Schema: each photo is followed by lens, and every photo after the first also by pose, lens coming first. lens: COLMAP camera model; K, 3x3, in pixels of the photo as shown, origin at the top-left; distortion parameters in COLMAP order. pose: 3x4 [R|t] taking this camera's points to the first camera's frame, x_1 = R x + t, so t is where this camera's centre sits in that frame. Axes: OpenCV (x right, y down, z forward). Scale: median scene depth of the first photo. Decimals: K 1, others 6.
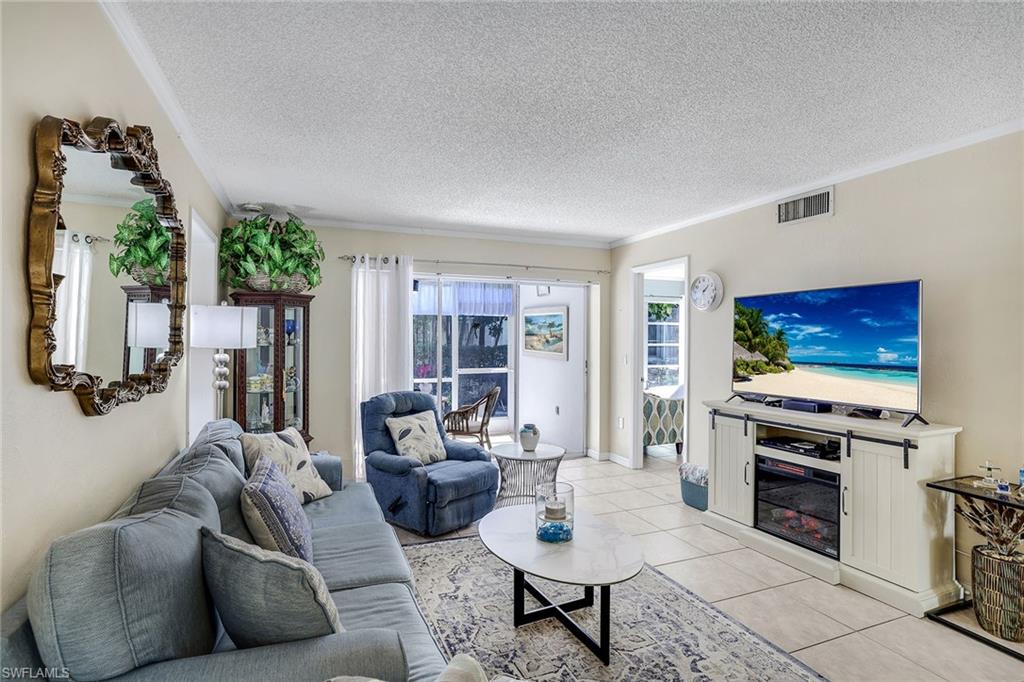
lens RADIAL K [[512.0, 0, 511.0], [0, 512.0, 336.7], [0, 0, 1]] dist [-0.019828, 0.000195]
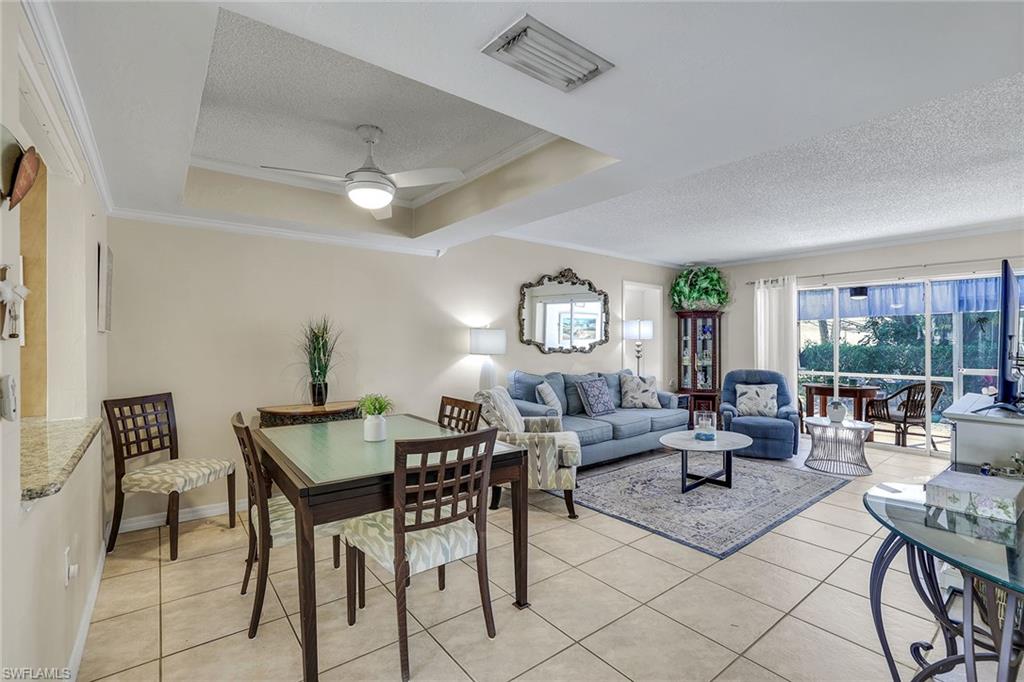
lens RADIAL K [[454.1, 0, 513.7], [0, 454.1, 339.1], [0, 0, 1]] dist [-0.041390, 0.015789]
pose [[0.282052, -0.006643, -0.959376, 0.953690], [-0.000597, 0.999975, -0.007100, 0.028636], [0.959399, 0.002575, 0.282041, -0.079207]]
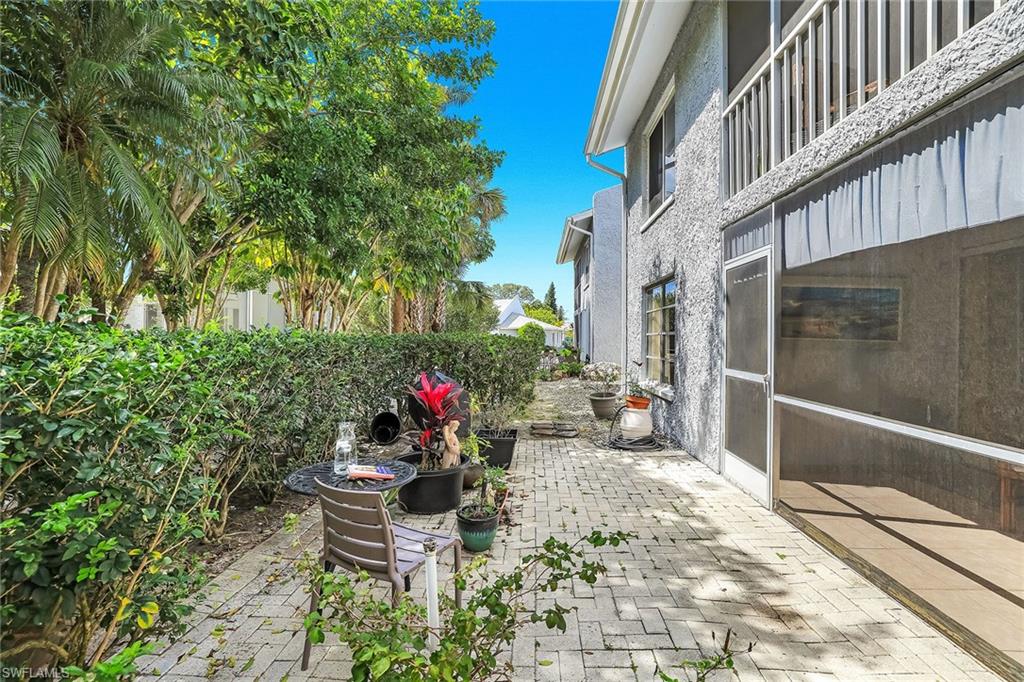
lens RADIAL K [[438.4, 0, 512.0], [0, 438.4, 341.0], [0, 0, 1]] dist [-0.001457, -0.000072]
pose [[0.424735, -0.002992, 0.905313, -1.276366], [-0.001408, 0.999991, 0.003965, 0.056496], [-0.905317, -0.002959, 0.424727, 2.201245]]
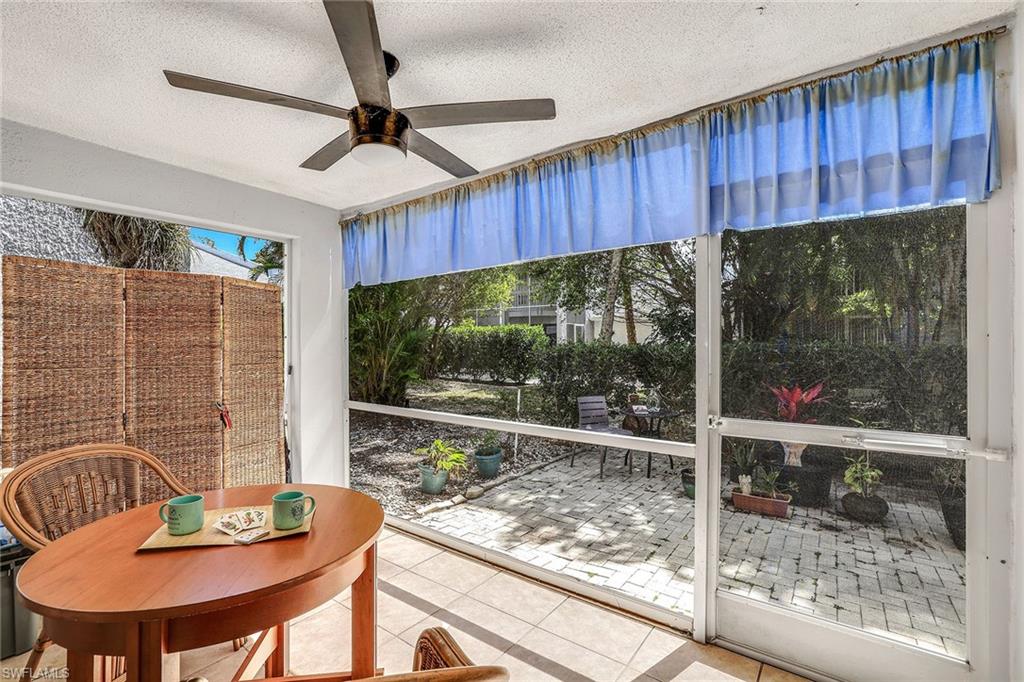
lens RADIAL K [[454.1, 0, 513.7], [0, 454.1, 339.1], [0, 0, 1]] dist [-0.041390, 0.015789]
pose [[0.525860, -0.005787, -0.850552, 0.113550], [-0.000588, 0.999974, -0.007168, 0.042531], [0.850571, 0.004269, 0.525843, 1.606899]]
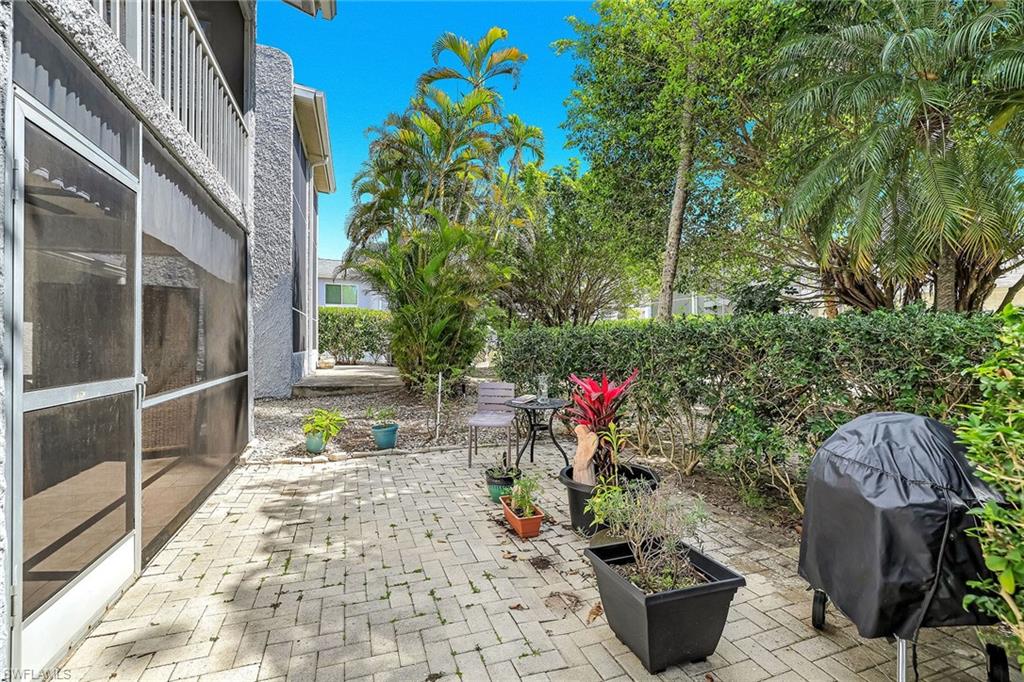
lens RADIAL K [[450.1, 0, 507.8], [0, 450.1, 340.7], [0, 0, 1]] dist [-0.041804, 0.000117]
pose [[-0.041609, 0.003453, -0.999128, 0.358430], [-0.001764, 0.999992, 0.003529, 0.083351], [0.999132, 0.001910, -0.041602, 2.635847]]
